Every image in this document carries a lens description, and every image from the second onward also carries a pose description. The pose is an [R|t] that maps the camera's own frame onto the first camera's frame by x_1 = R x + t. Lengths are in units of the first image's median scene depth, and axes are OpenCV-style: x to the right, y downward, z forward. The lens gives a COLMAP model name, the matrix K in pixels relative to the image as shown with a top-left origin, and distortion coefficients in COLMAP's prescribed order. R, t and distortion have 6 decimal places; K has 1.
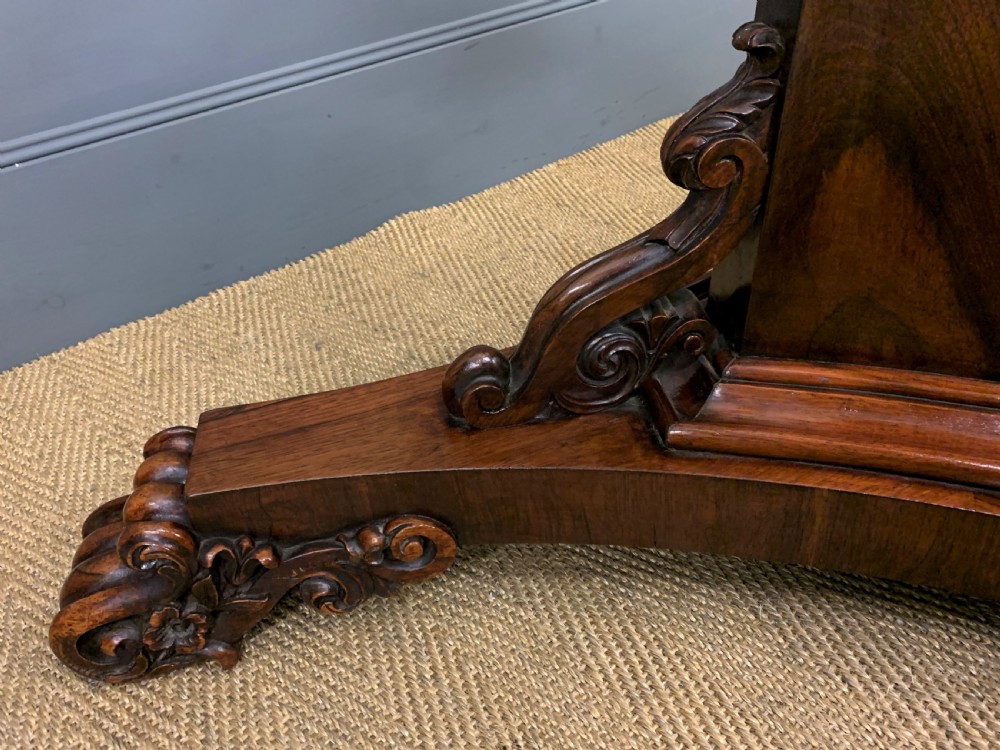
lens RADIAL K [[875.0, 0, 498.4], [0, 875.0, 367.1], [0, 0, 1]] dist [-0.002292, -0.000212]
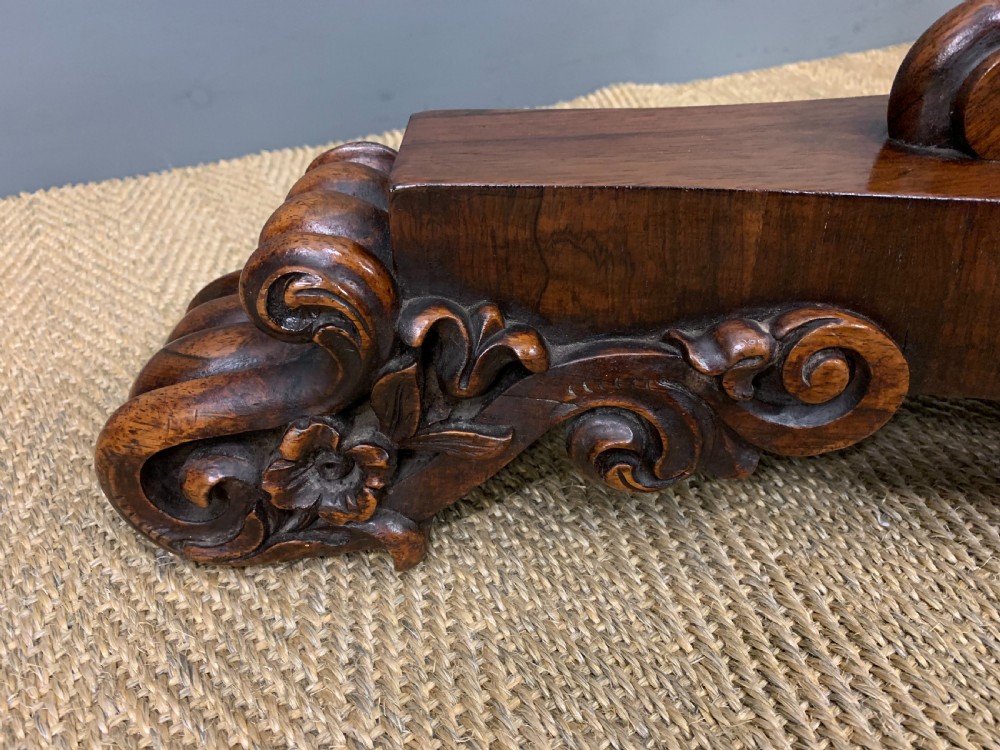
lens RADIAL K [[777.1, 0, 500.0], [0, 777.1, 375.0], [0, 0, 1]] dist [-0.005386, 0.000533]
pose [[0.986513, 0.133338, -0.094932, -0.225920], [-0.134673, 0.990860, -0.007767, 0.226718], [0.093028, 0.020447, 0.995453, 0.538018]]
